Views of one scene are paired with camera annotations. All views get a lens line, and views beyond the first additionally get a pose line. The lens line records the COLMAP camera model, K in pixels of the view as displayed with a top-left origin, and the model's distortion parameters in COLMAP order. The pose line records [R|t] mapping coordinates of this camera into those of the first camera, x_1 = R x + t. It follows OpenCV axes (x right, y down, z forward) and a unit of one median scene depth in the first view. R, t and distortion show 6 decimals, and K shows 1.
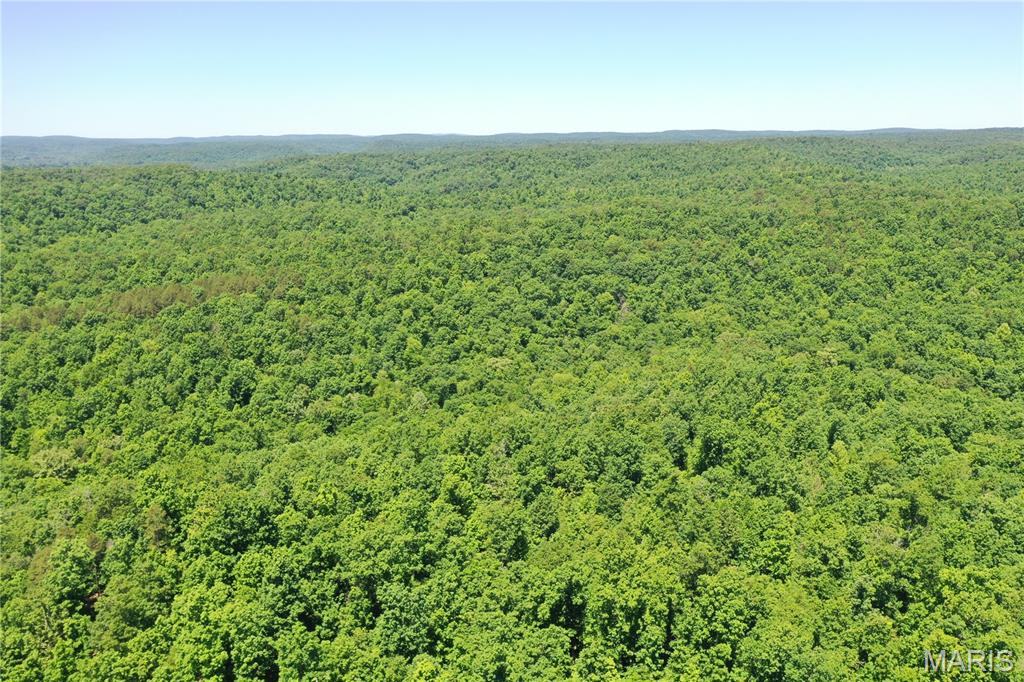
lens RADIAL K [[817.8, 0, 516.4], [0, 817.8, 340.0], [0, 0, 1]] dist [0.011105, 0.004216]
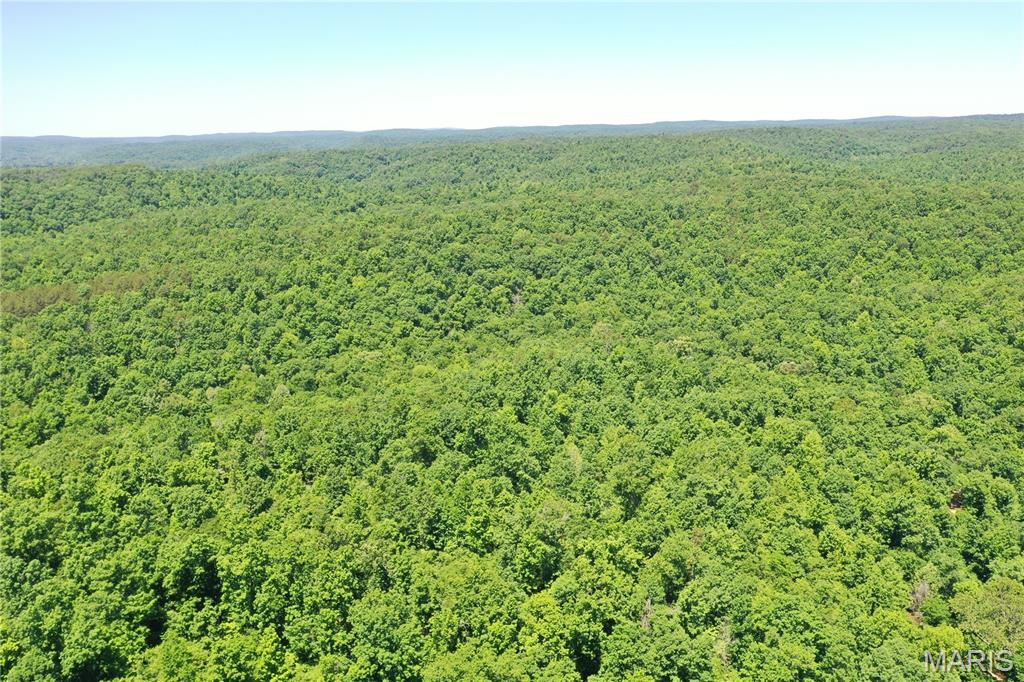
lens RADIAL K [[817.8, 0, 508.5], [0, 817.8, 342.3], [0, 0, 1]] dist [0.011105, 0.004216]
pose [[0.999908, -0.013300, -0.002837, 0.114572], [0.013328, 0.999861, 0.010032, 0.002071], [0.002704, -0.010069, 0.999946, -0.020050]]
